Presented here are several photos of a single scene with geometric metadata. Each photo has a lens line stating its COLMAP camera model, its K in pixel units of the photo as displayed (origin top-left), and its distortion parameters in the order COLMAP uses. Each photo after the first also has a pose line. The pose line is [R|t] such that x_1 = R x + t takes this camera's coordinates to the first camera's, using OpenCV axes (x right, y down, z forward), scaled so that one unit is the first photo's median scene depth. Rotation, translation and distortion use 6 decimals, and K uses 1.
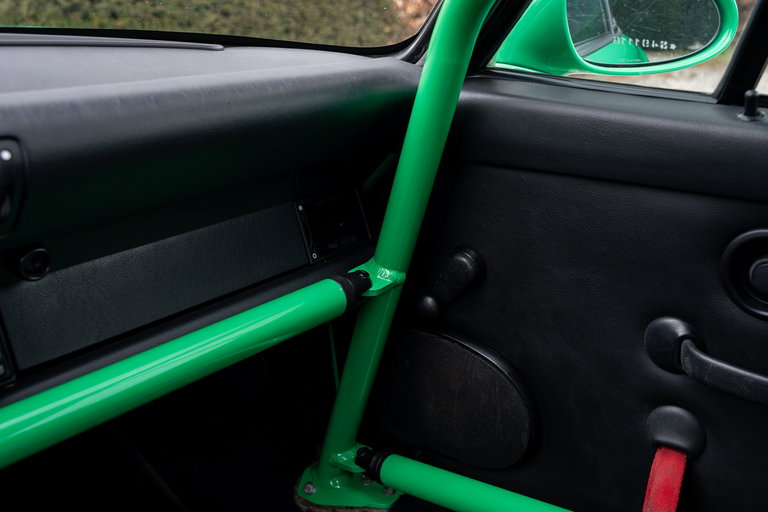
lens RADIAL K [[892.6, 0, 385.2], [0, 892.6, 275.2], [0, 0, 1]] dist [-0.026916, -0.029029]
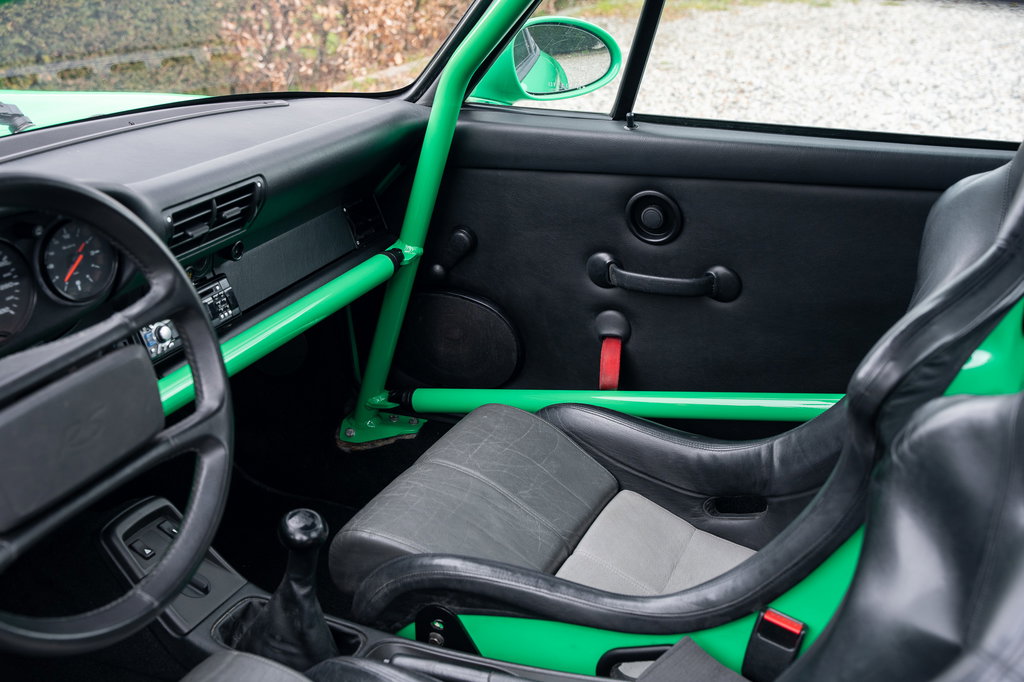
lens RADIAL K [[1267.3, 0, 512.0], [0, 1267.3, 341.0], [0, 0, 1]] dist [0.077833, 0.024240]
pose [[0.965179, -0.120912, 0.231969, -0.361053], [0.117536, 0.992663, 0.028371, 0.114632], [-0.233698, -0.000118, 0.972309, -1.114948]]
